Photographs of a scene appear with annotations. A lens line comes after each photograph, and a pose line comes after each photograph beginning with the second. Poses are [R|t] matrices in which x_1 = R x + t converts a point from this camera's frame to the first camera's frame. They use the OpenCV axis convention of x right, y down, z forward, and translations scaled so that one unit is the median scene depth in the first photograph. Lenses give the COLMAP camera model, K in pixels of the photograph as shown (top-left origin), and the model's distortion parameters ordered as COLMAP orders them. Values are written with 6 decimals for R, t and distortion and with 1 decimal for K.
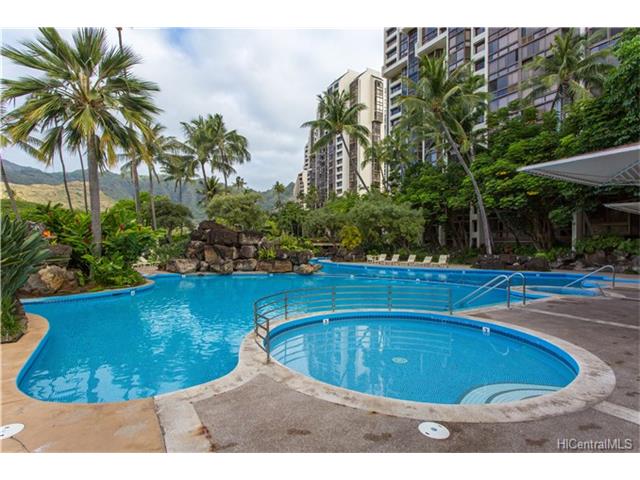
lens RADIAL K [[336.9, 0, 320.0], [0, 336.9, 240.0], [0, 0, 1]] dist [0.013899, 0.000048]
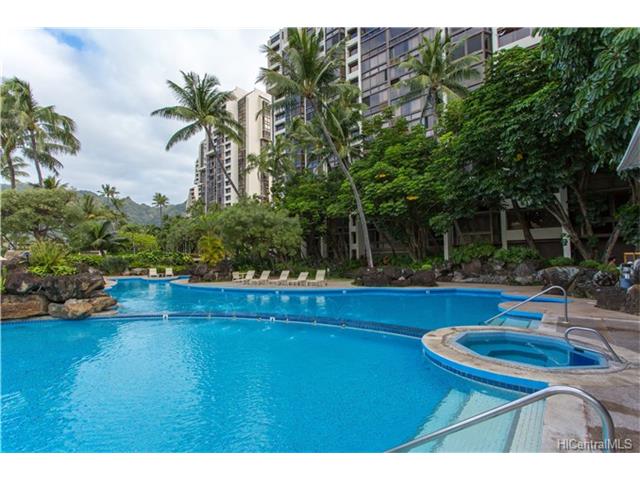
lens RADIAL K [[302.6, 0, 320.0], [0, 302.6, 240.0], [0, 0, 1]] dist [-0.000582, -0.000027]
pose [[0.948555, -0.004240, 0.316583, 0.101425], [0.018632, 0.998925, -0.042446, 0.002539], [-0.316063, 0.046161, 0.947615, 0.234462]]
